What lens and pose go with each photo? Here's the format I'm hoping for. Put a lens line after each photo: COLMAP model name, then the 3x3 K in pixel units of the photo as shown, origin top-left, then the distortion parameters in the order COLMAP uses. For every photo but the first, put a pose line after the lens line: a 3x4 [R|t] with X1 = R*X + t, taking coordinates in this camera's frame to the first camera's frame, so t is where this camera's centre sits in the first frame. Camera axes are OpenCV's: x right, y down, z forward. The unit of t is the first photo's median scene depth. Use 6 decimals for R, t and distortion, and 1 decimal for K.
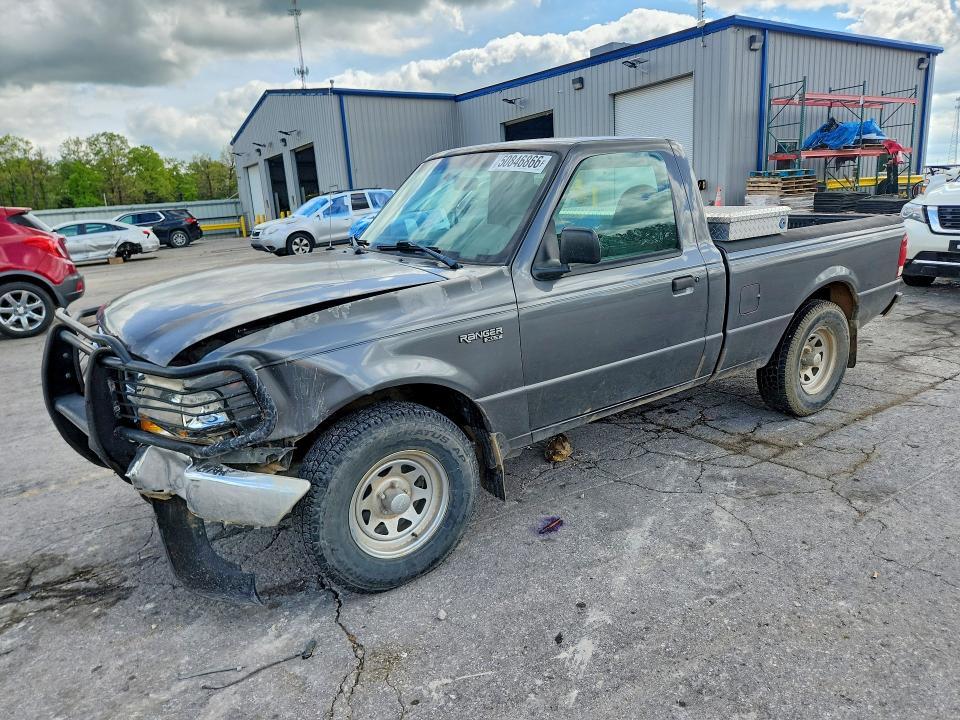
lens RADIAL K [[653.0, 0, 490.3], [0, 653.0, 358.9], [0, 0, 1]] dist [0.029399, -0.013335]
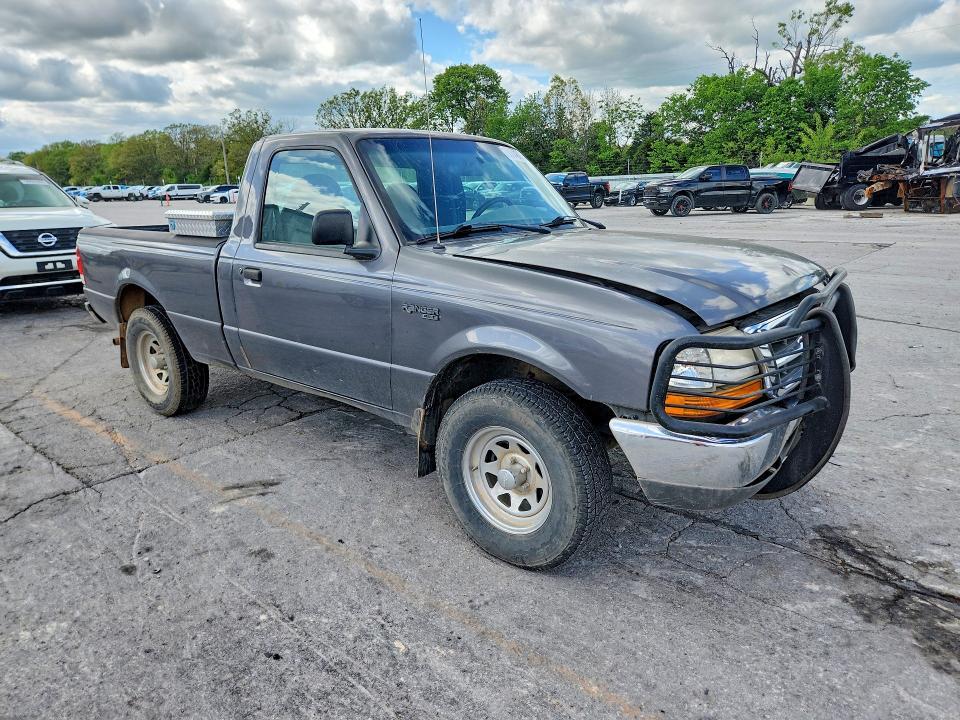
lens RADIAL K [[653.0, 0, 482.6], [0, 653.0, 360.6], [0, 0, 1]] dist [0.029399, -0.013335]
pose [[-0.266763, -0.195633, 0.943698, -1.302979], [0.281219, 0.920768, 0.270374, -0.313053], [-0.921821, 0.337511, -0.190611, 1.561813]]
